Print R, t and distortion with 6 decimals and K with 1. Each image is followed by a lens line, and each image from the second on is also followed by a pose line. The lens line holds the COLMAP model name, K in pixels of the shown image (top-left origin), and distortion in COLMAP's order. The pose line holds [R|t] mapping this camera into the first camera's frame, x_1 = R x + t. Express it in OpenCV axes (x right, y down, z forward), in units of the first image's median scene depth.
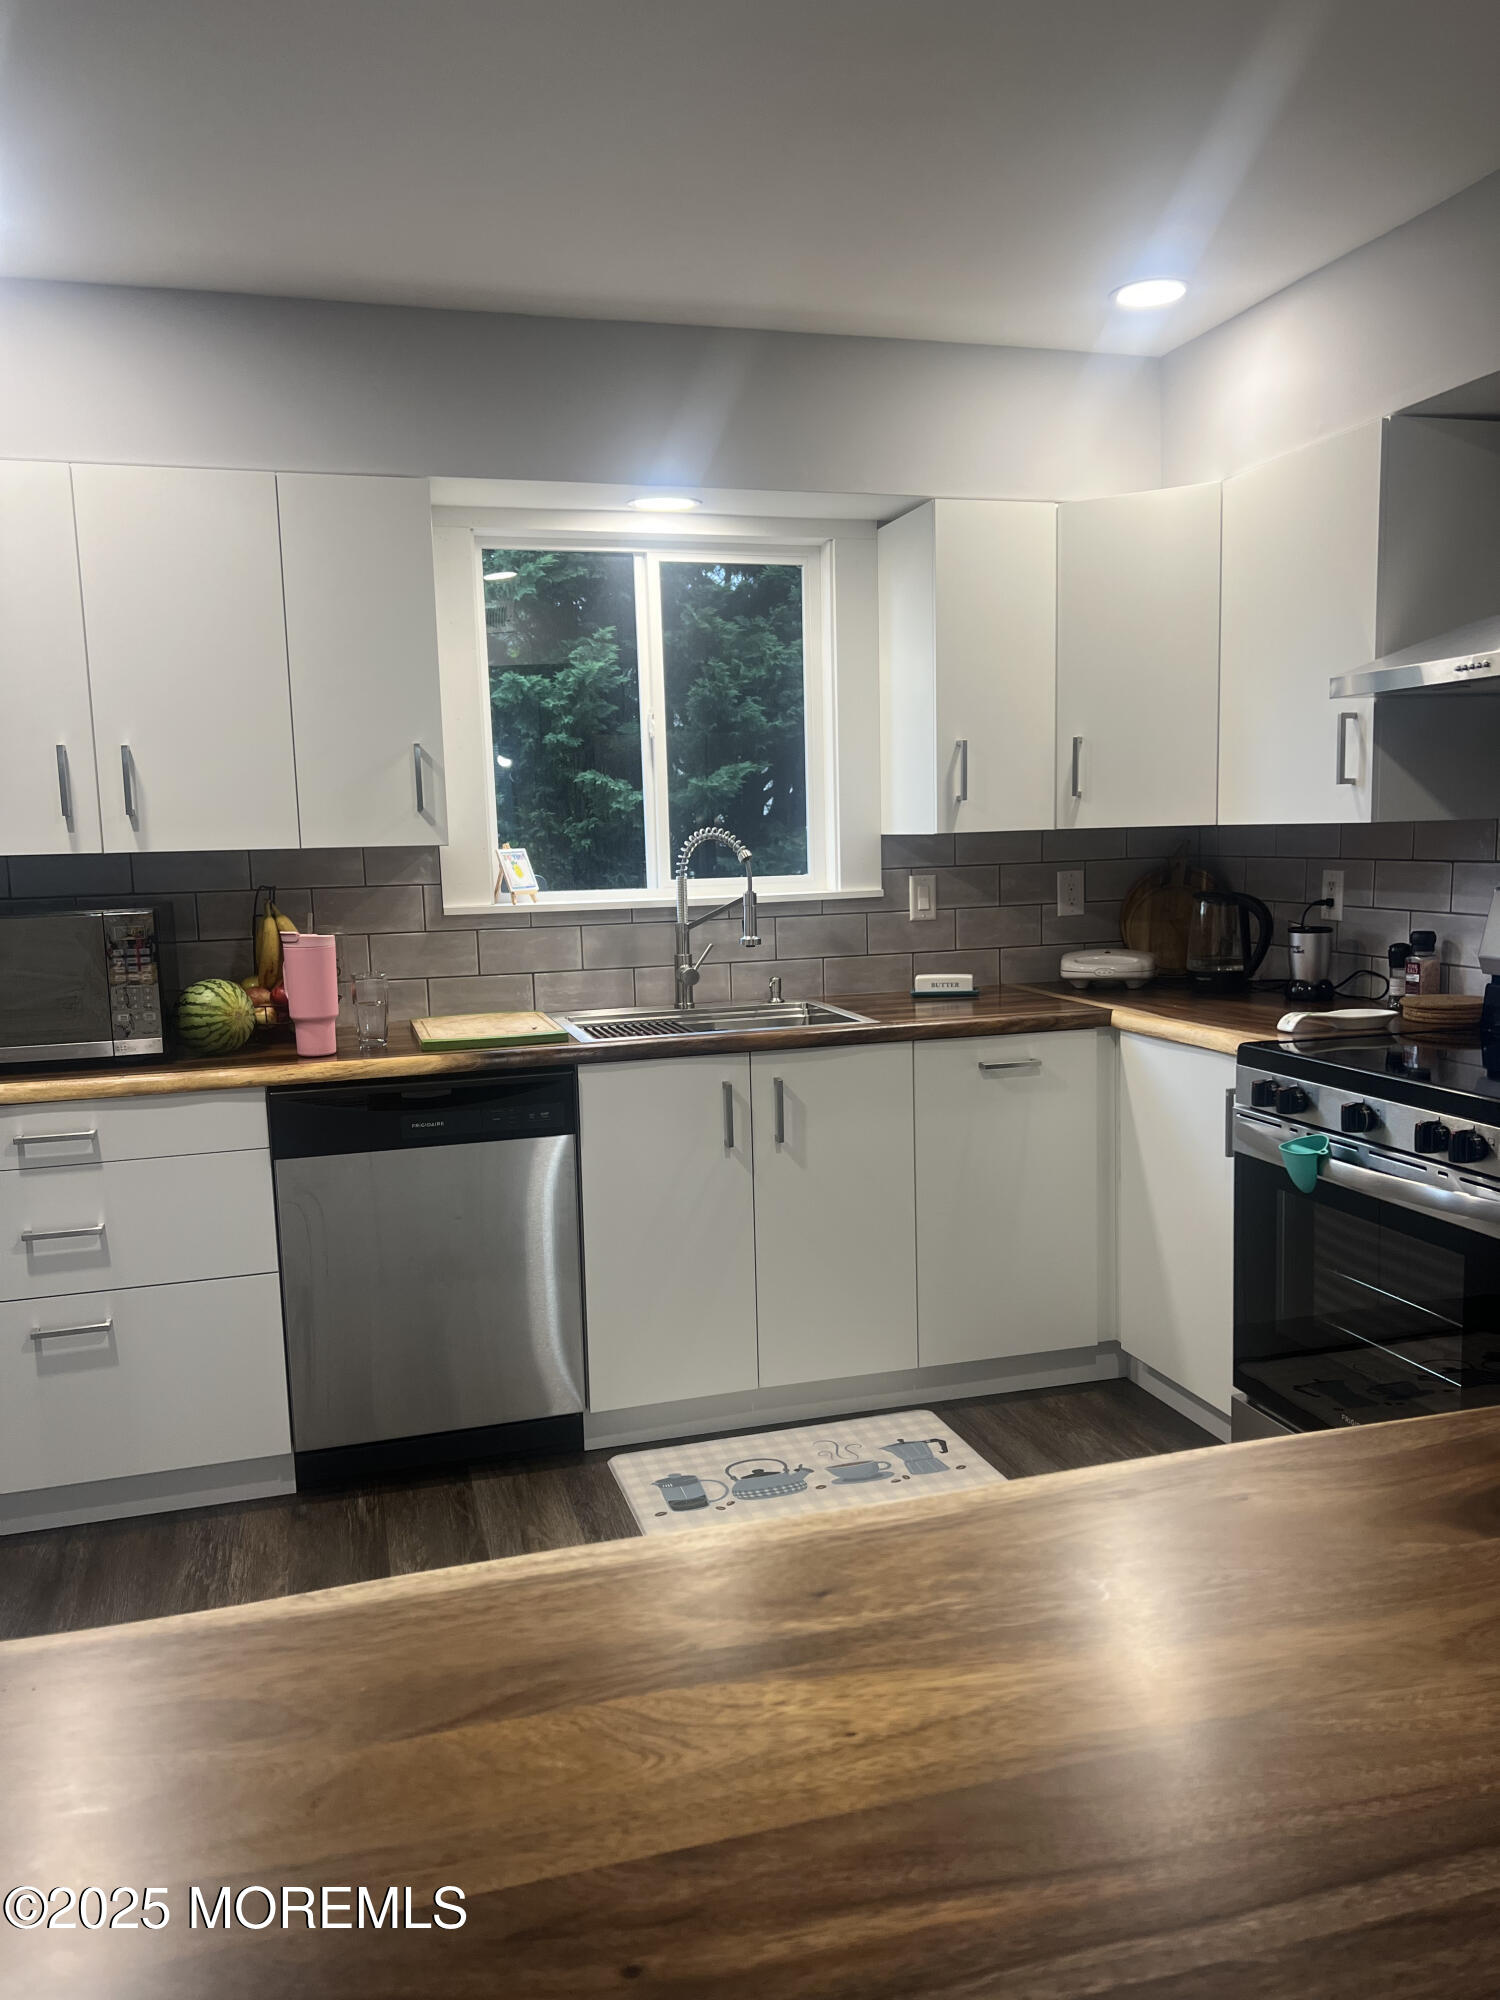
lens RADIAL K [[1498.4, 0, 747.5], [0, 1498.4, 1015.8], [0, 0, 1]] dist [0.030605, -0.001040]
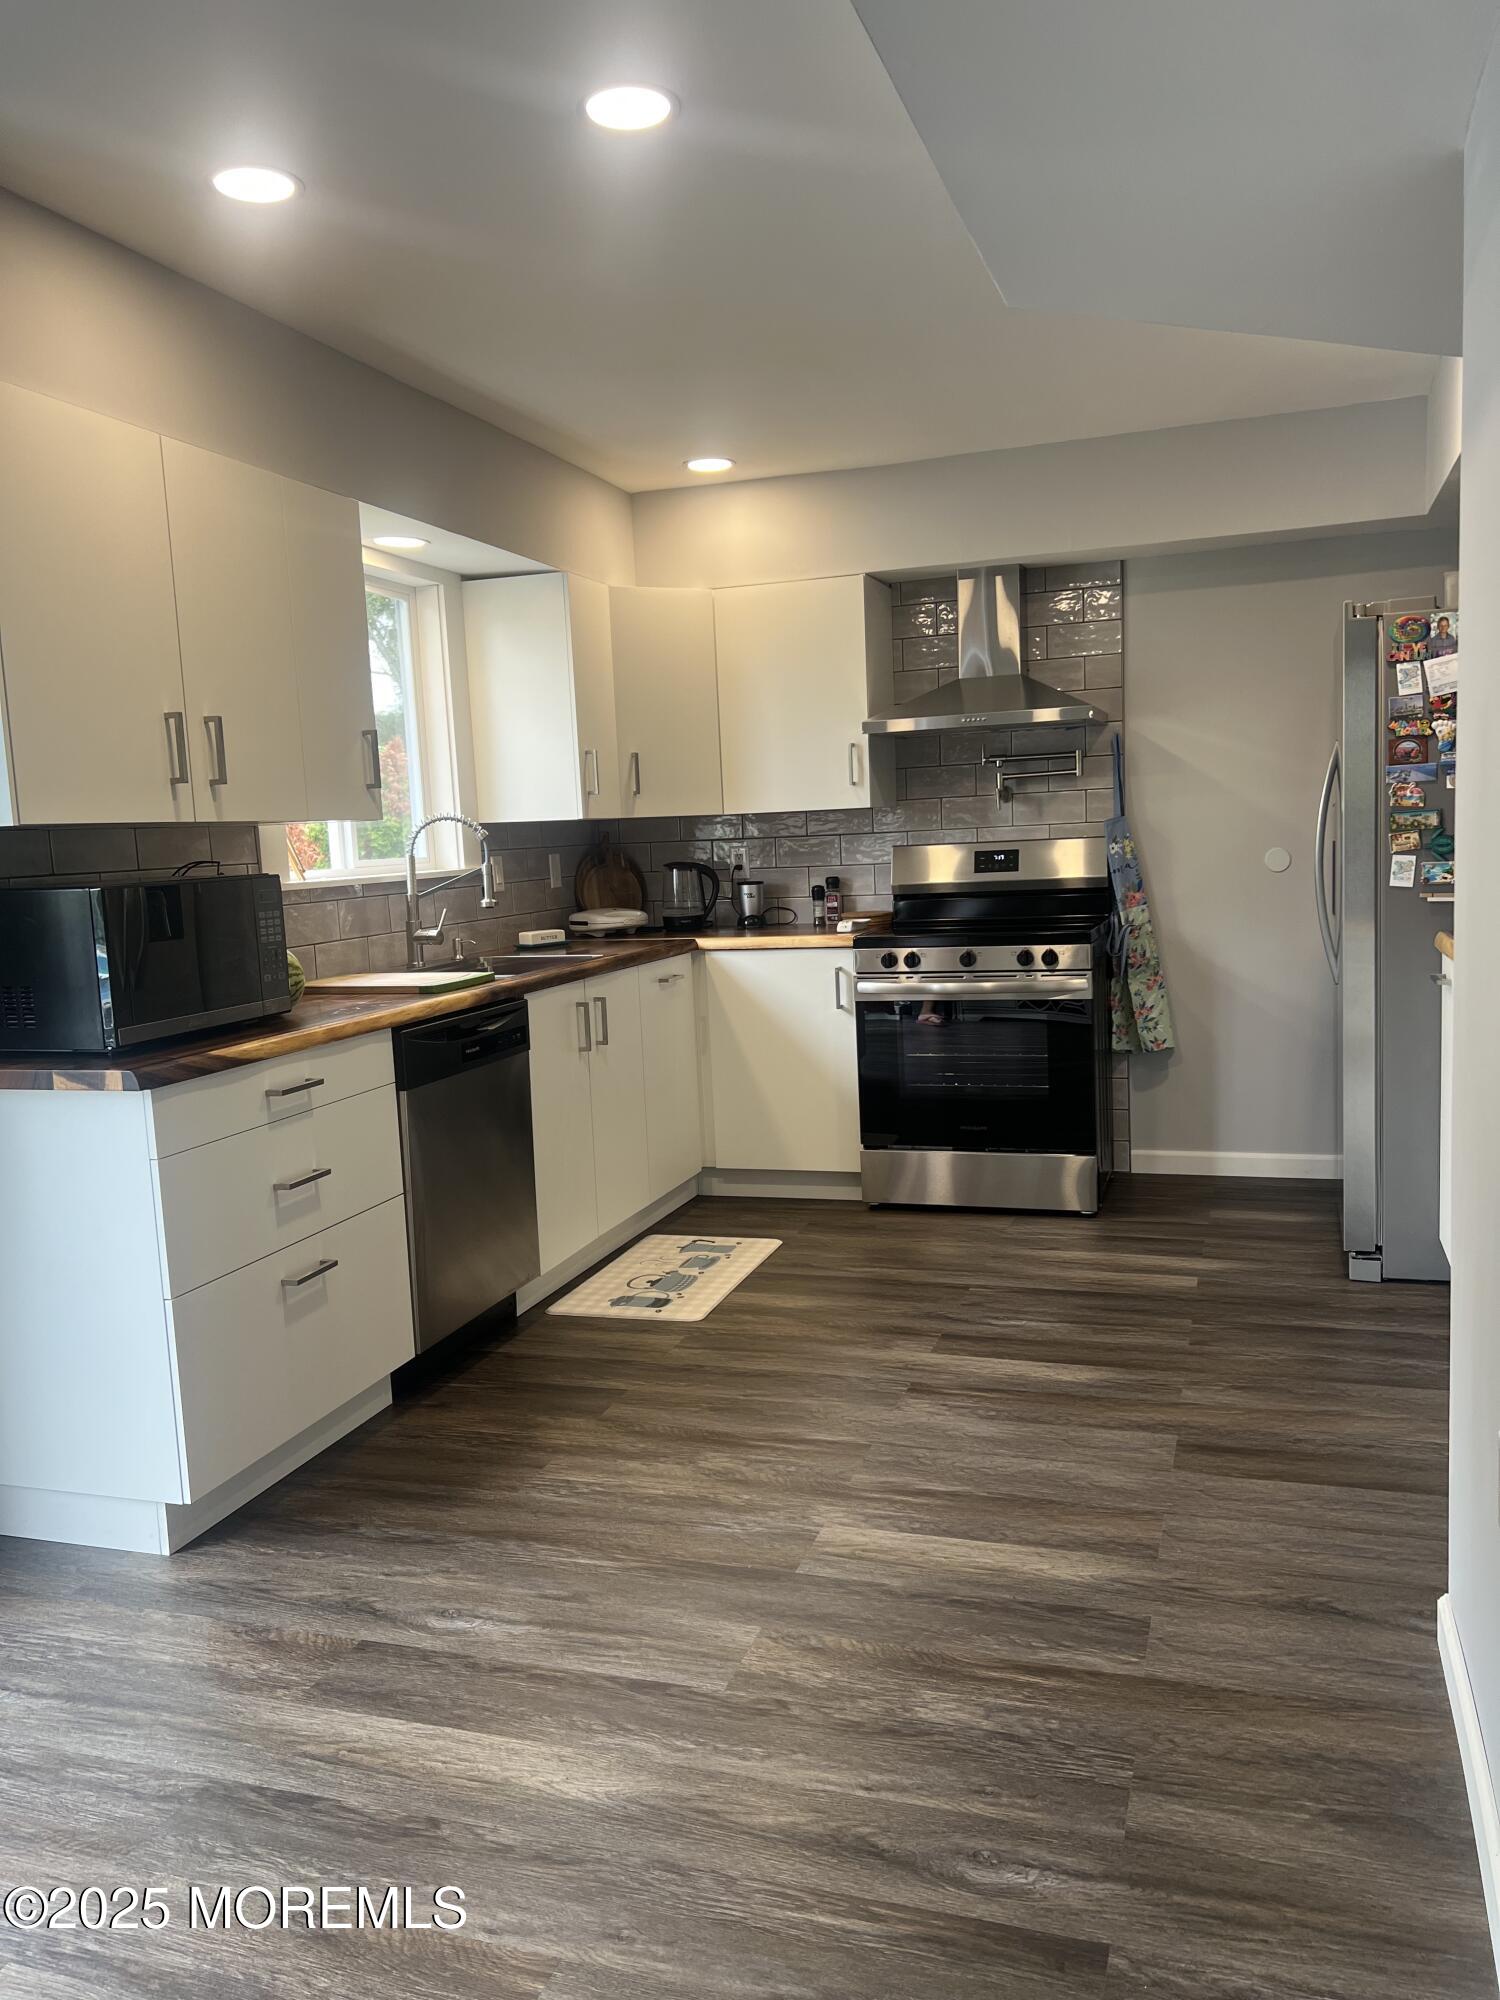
lens RADIAL K [[1498.4, 0, 755.4], [0, 1498.4, 993.1], [0, 0, 1]] dist [0.030605, -0.001040]
pose [[0.564262, -0.086621, 0.821039, -1.009083], [0.130640, 0.991319, 0.014803, 0.037992], [-0.815194, 0.098908, 0.570680, 0.125767]]
